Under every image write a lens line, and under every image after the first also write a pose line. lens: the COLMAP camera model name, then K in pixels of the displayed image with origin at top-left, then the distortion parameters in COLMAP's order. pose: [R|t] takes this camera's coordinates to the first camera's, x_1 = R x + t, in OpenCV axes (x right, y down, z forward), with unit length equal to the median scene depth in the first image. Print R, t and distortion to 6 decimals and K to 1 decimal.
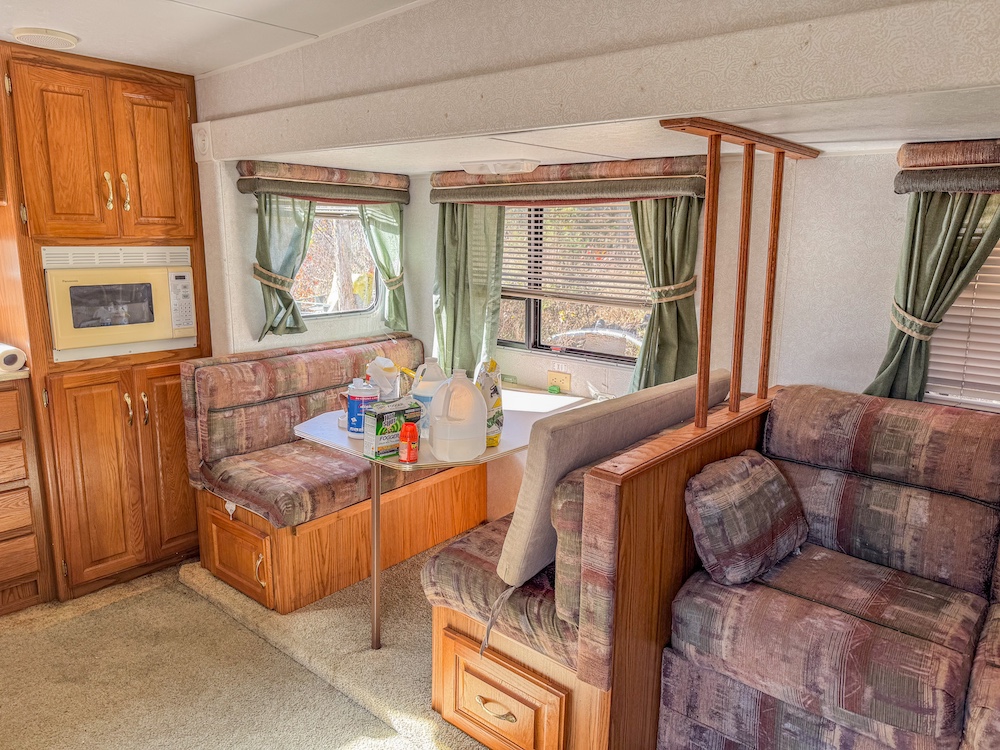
lens RADIAL K [[700.8, 0, 503.0], [0, 700.8, 374.0], [0, 0, 1]] dist [-0.014667, 0.002420]
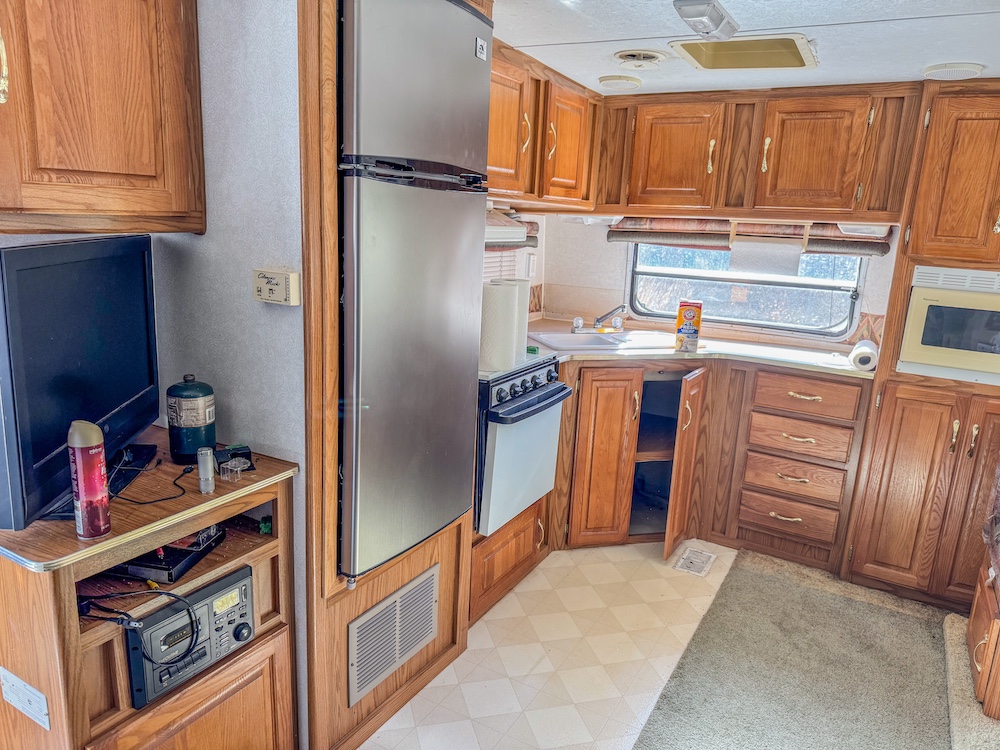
lens RADIAL K [[700.8, 0, 501.0], [0, 700.8, 377.3], [0, 0, 1]] dist [-0.014667, 0.002420]
pose [[0.173683, 0.213929, -0.961285, 0.104185], [-0.241732, 0.955518, 0.168970, -0.015057], [0.954673, 0.203026, 0.217671, 0.062699]]
